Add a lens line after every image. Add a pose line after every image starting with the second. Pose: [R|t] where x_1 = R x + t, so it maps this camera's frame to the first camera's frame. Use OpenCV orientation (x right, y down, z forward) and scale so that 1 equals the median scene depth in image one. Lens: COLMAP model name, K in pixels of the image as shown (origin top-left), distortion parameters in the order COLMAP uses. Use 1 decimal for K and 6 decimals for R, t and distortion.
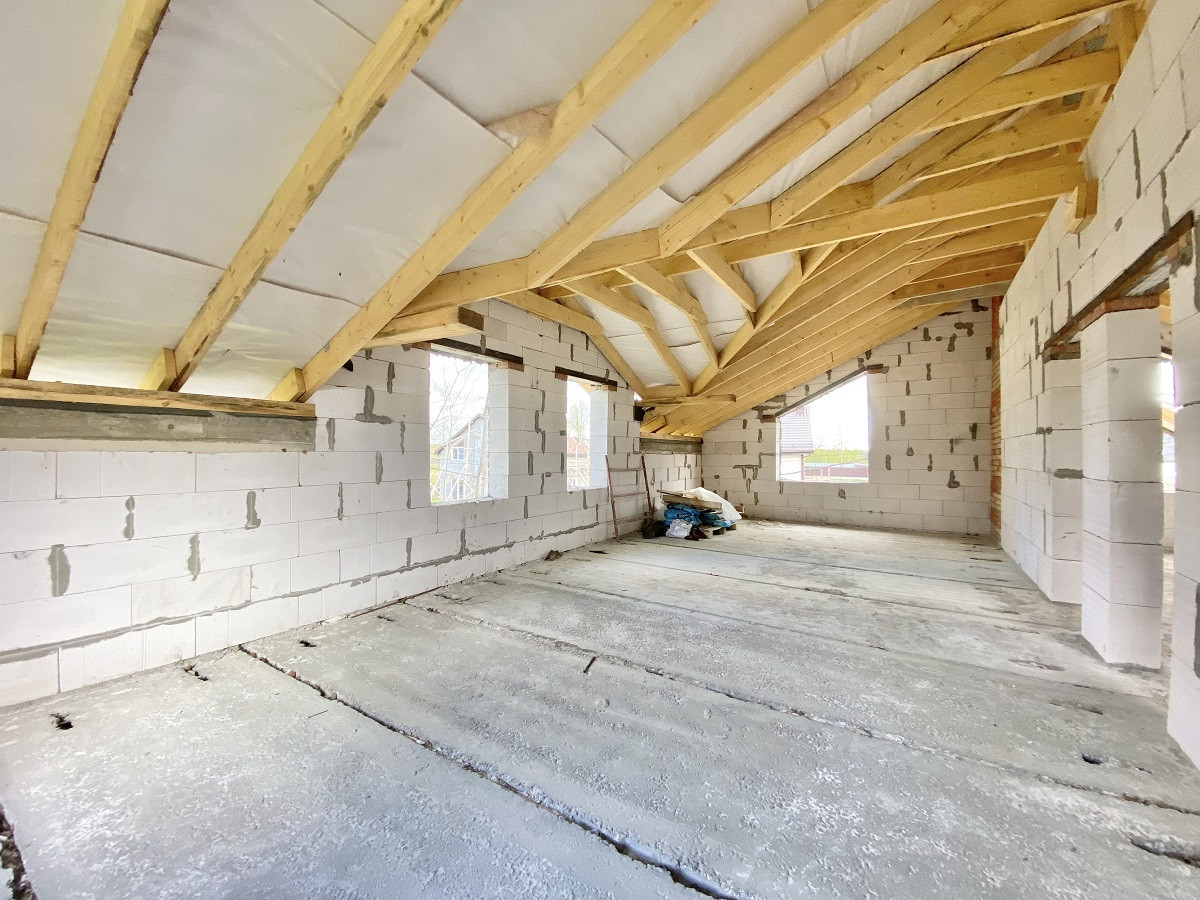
lens RADIAL K [[481.9, 0, 598.1], [0, 481.9, 448.8], [0, 0, 1]] dist [0.055910, -0.034065]
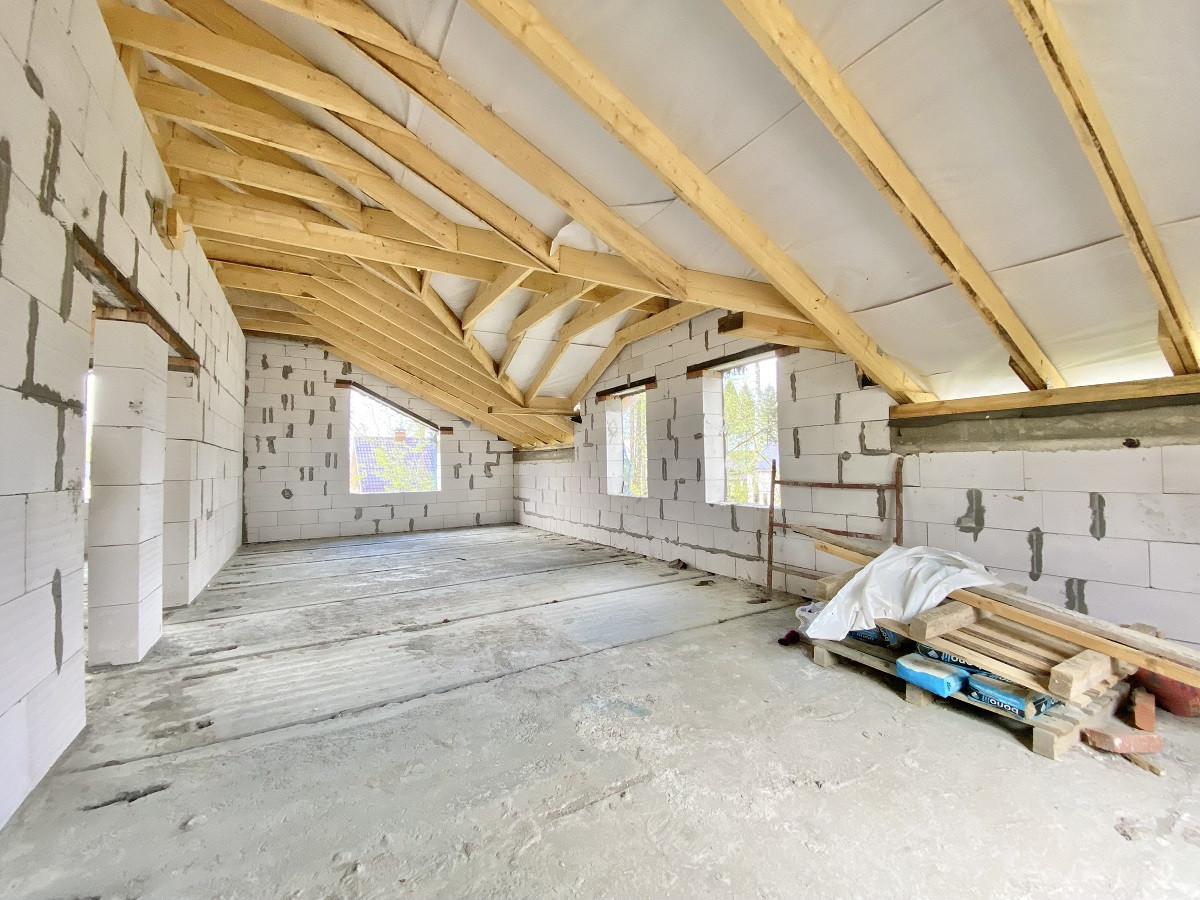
lens RADIAL K [[481.9, 0, 598.1], [0, 481.9, 448.8], [0, 0, 1]] dist [0.055910, -0.034065]
pose [[-0.446387, -0.032340, -0.894255, 0.951440], [0.016611, 0.998875, -0.044415, 0.032199], [0.894686, -0.034681, -0.445348, 1.439666]]
